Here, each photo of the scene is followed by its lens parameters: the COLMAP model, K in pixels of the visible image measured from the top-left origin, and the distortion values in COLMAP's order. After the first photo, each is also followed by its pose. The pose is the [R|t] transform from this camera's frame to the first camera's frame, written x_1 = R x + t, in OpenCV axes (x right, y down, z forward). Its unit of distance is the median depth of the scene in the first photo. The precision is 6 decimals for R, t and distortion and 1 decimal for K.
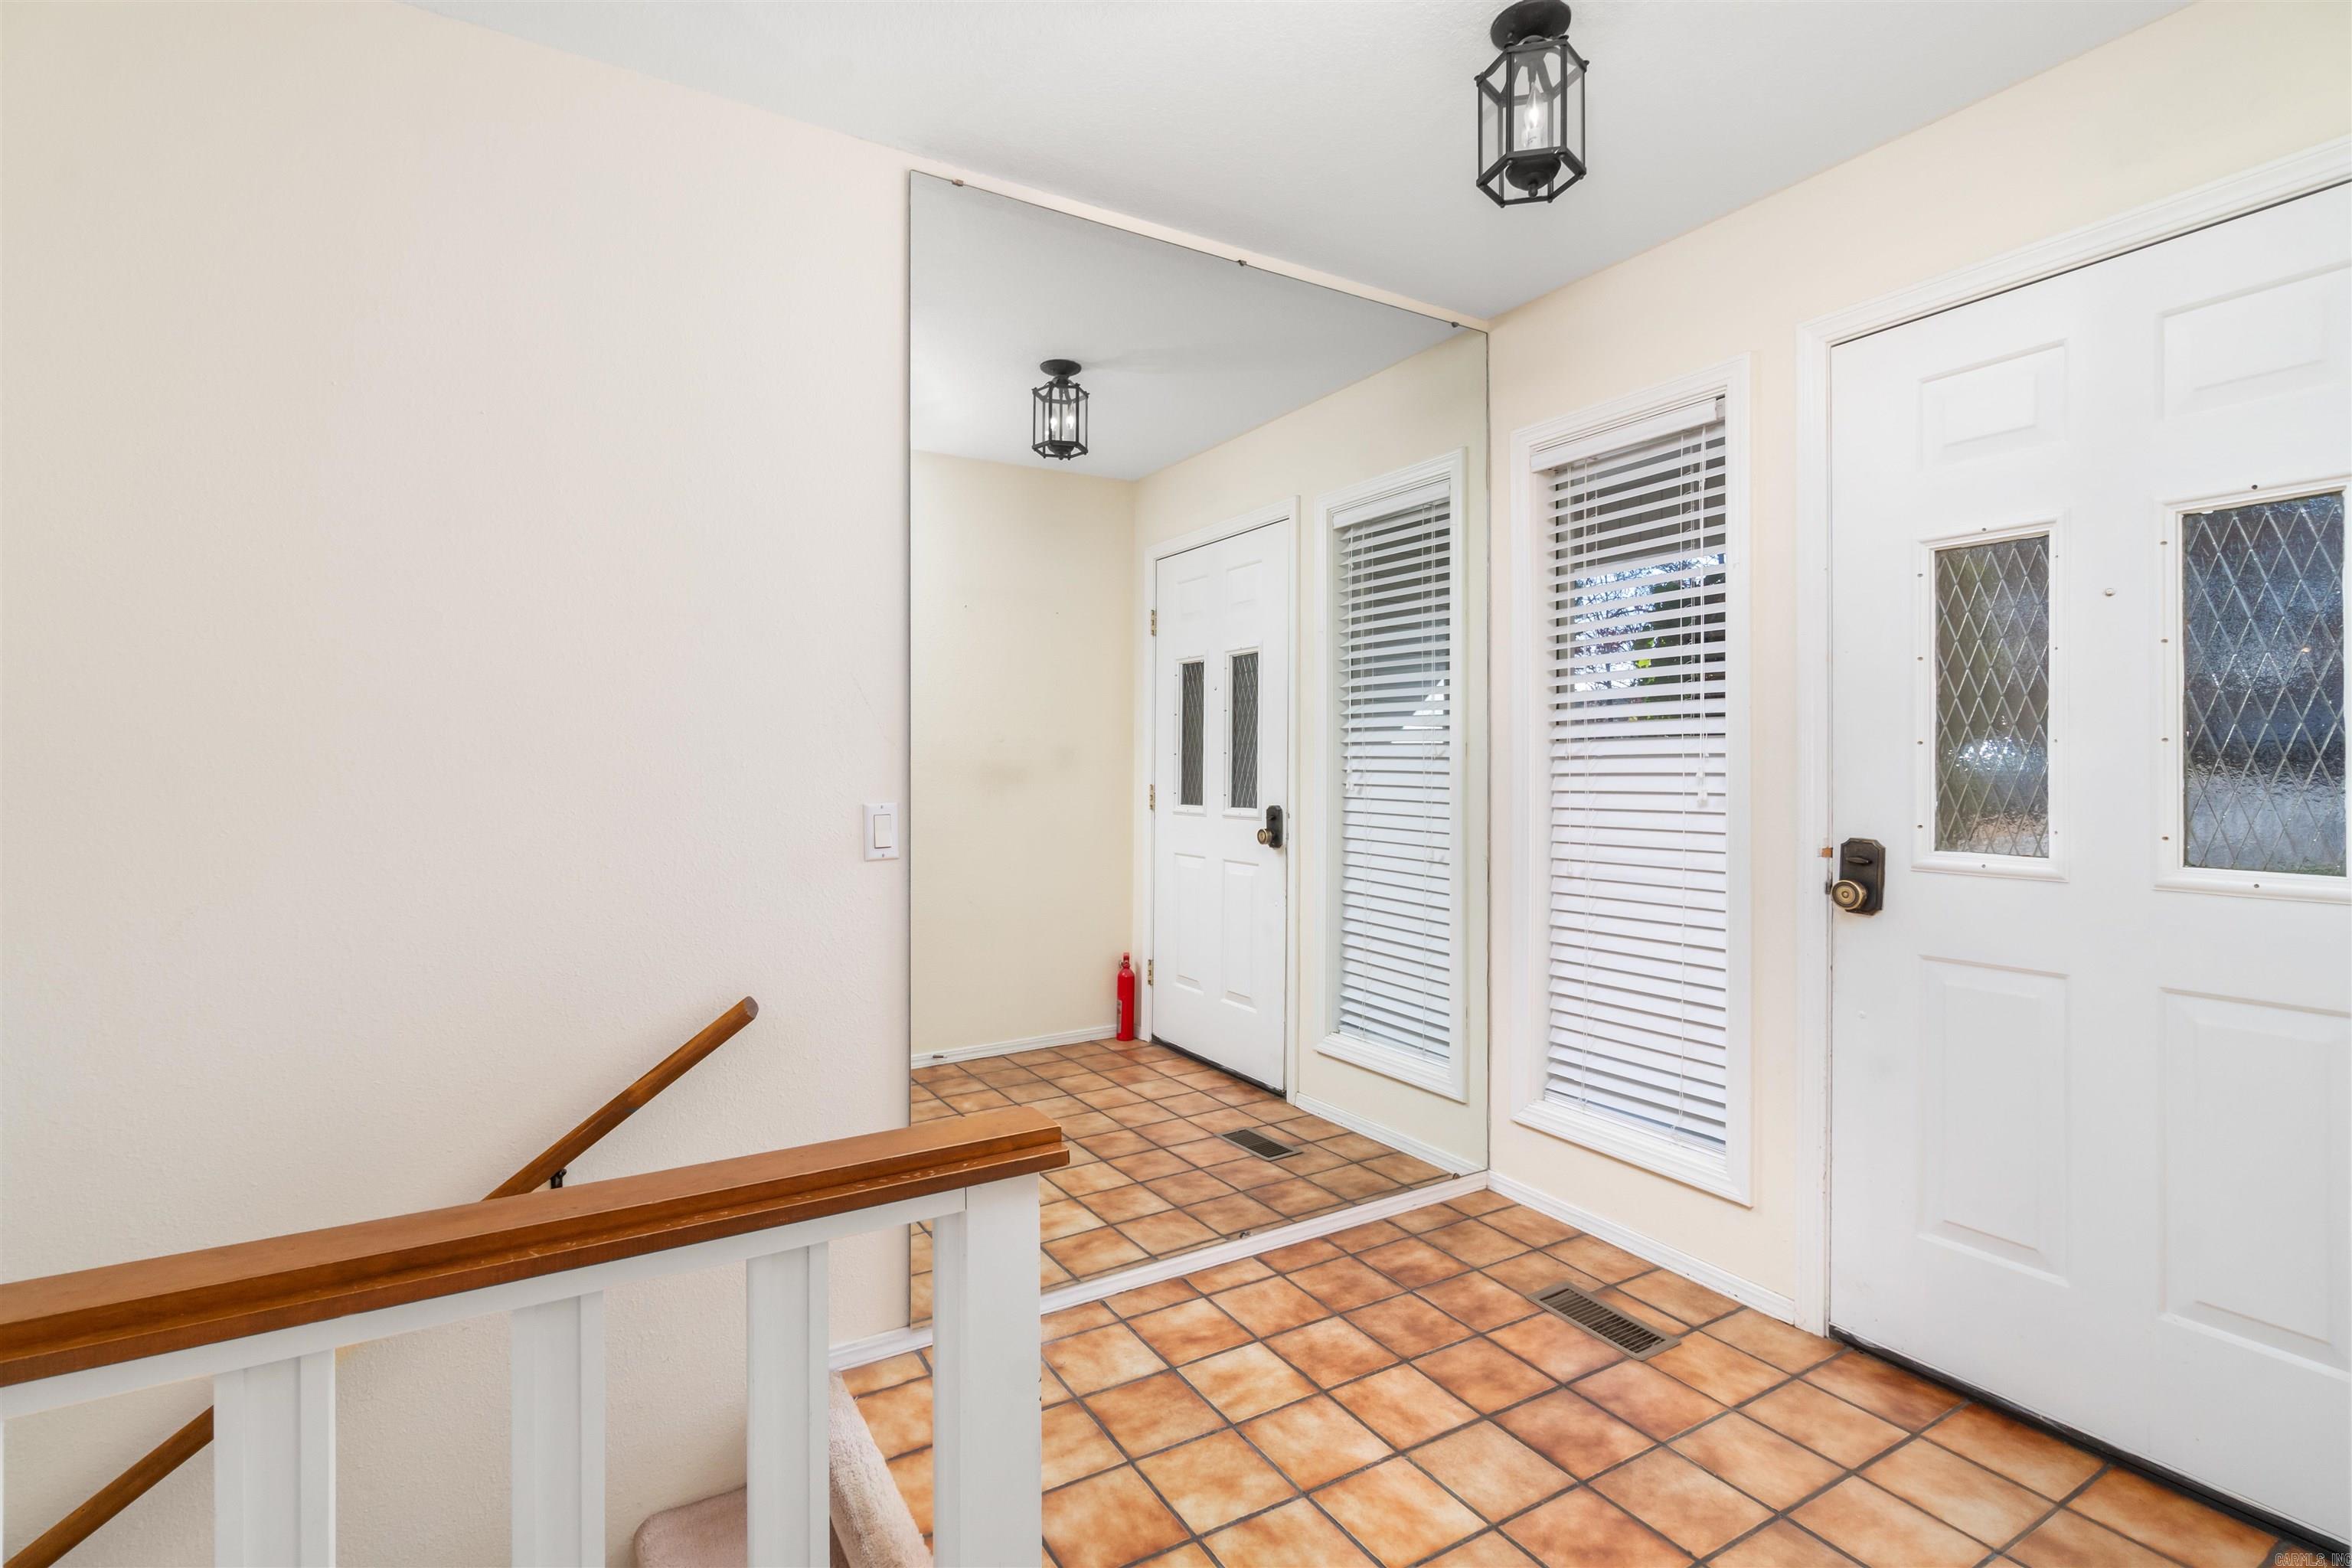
lens RADIAL K [[1095.6, 0, 1165.2], [0, 1095.6, 762.2], [0, 0, 1]] dist [0.002256, -0.000136]
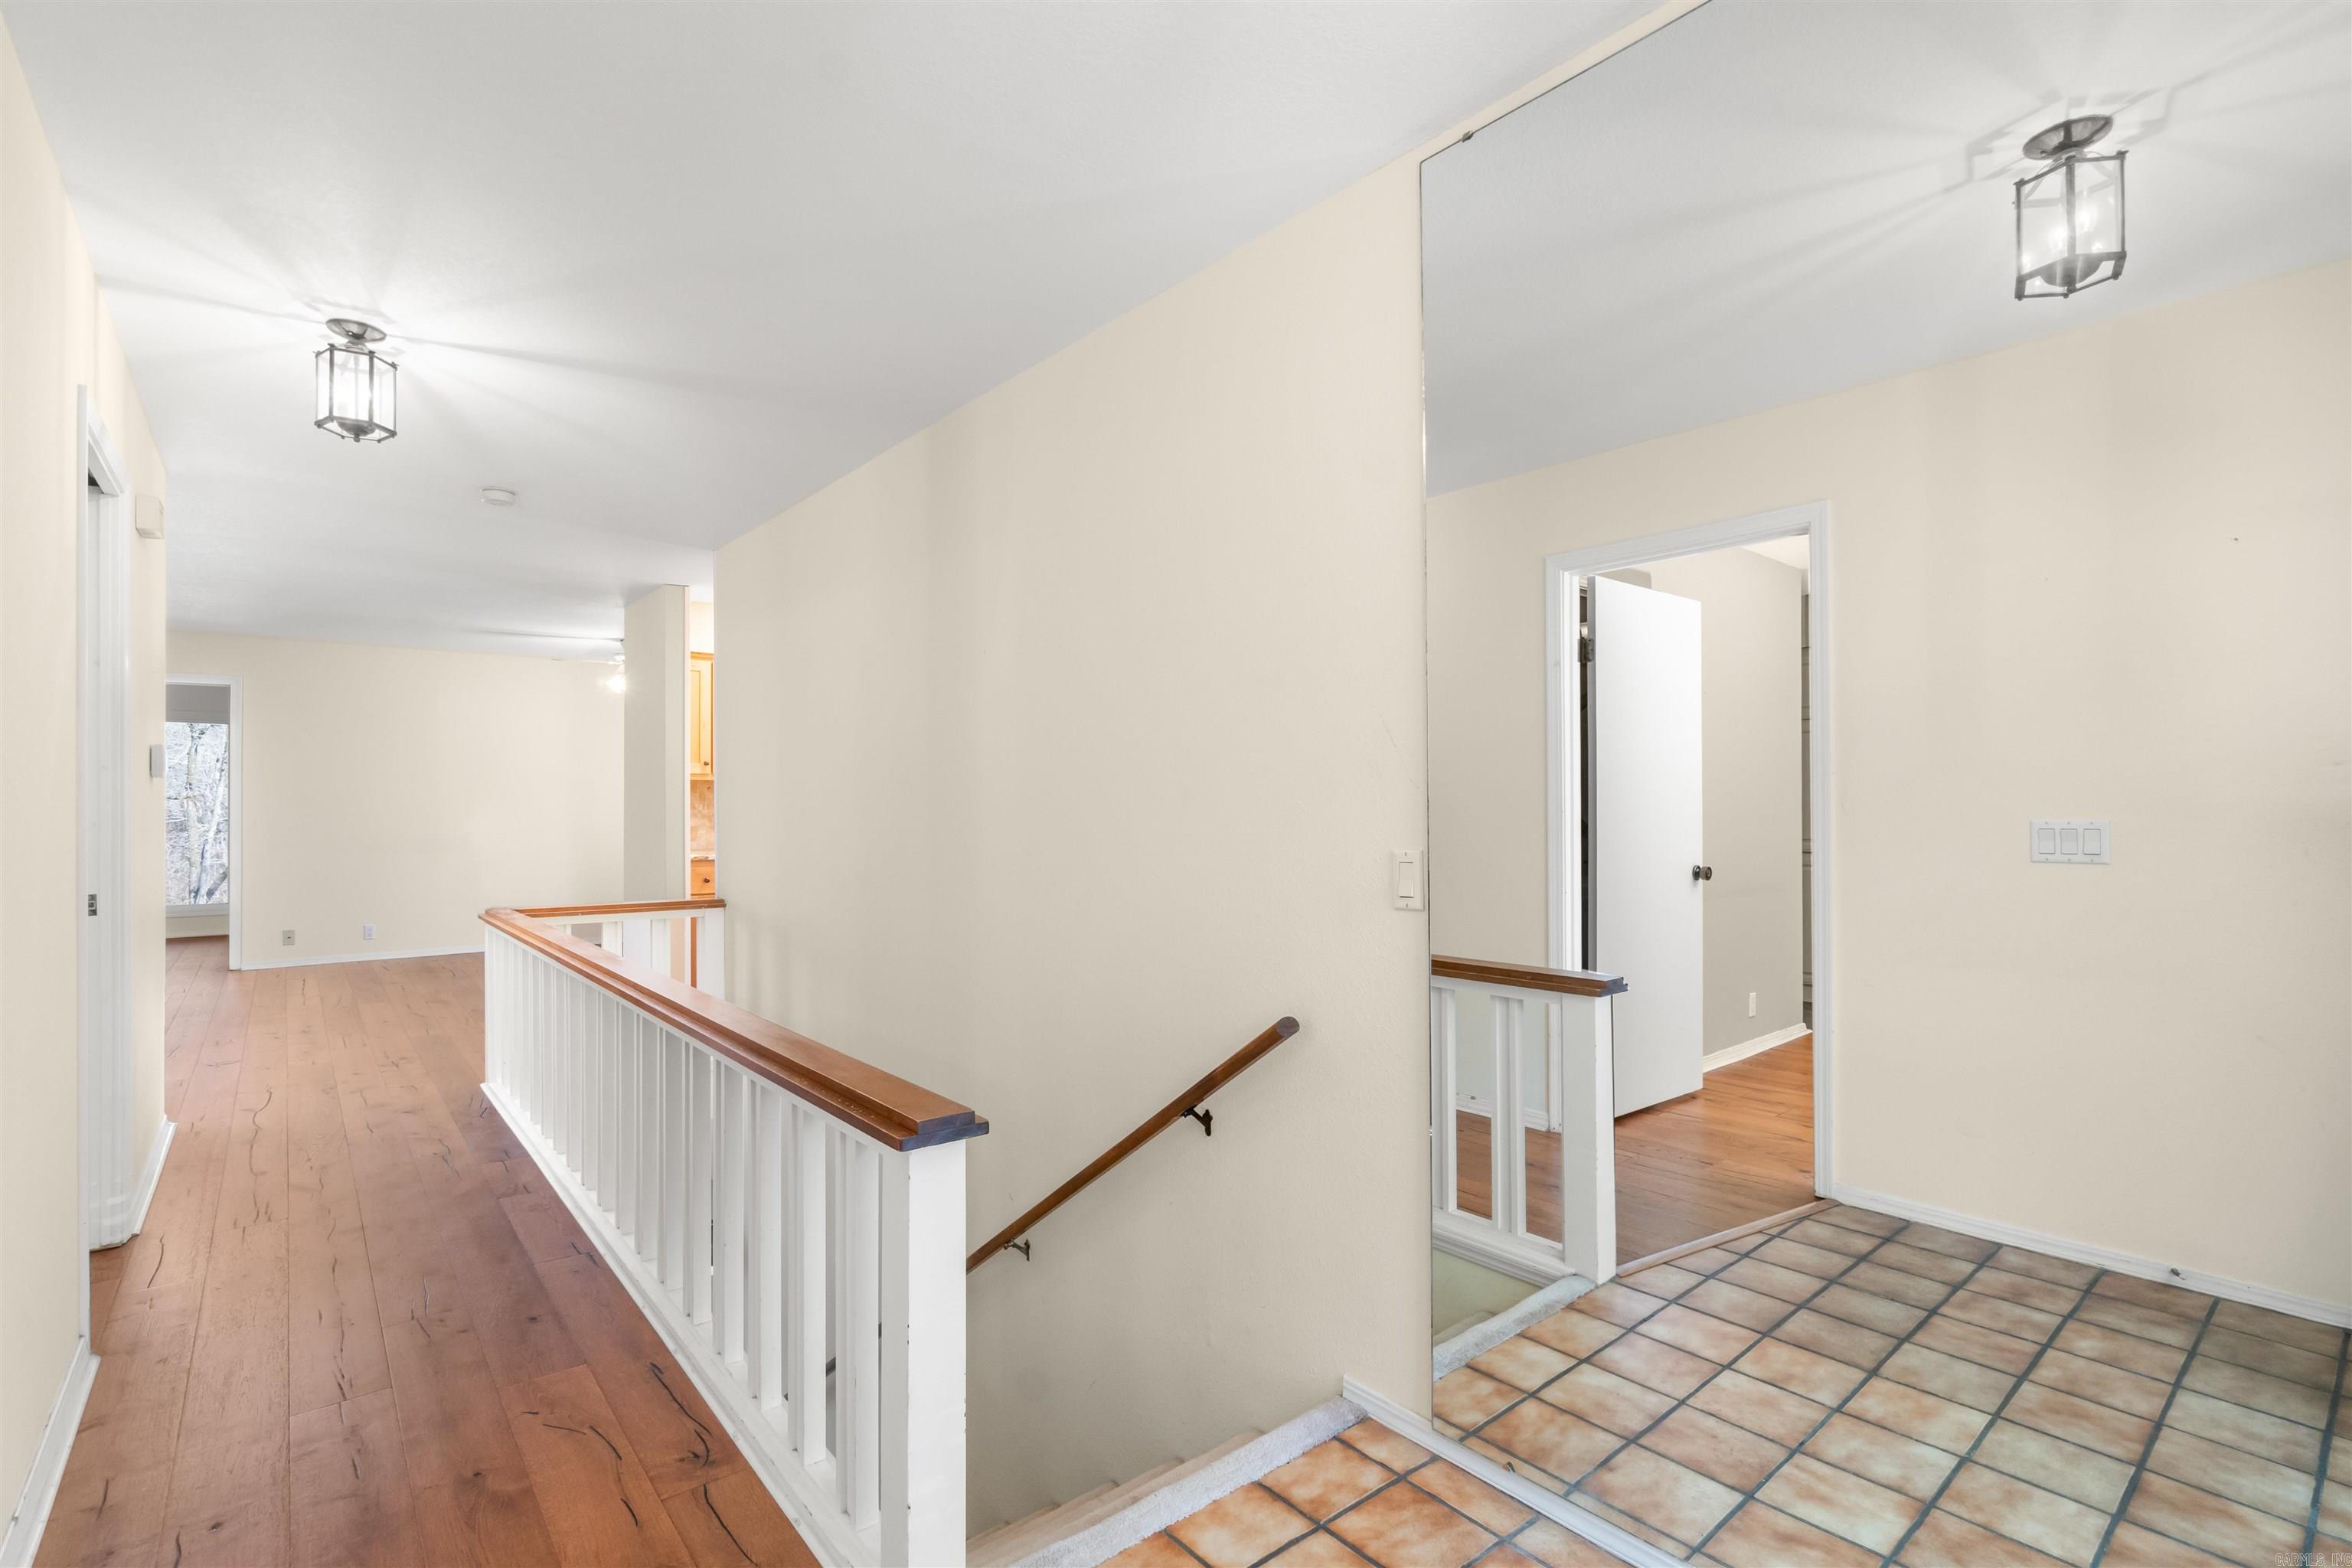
lens RADIAL K [[1095.6, 0, 1165.9], [0, 1095.6, 800.0], [0, 0, 1]] dist [0.002256, -0.000136]
pose [[0.138381, 0.001350, -0.990378, 0.423787], [0.001350, 0.999998, 0.001552, -0.004928], [0.990378, -0.001552, 0.138378, 0.431744]]
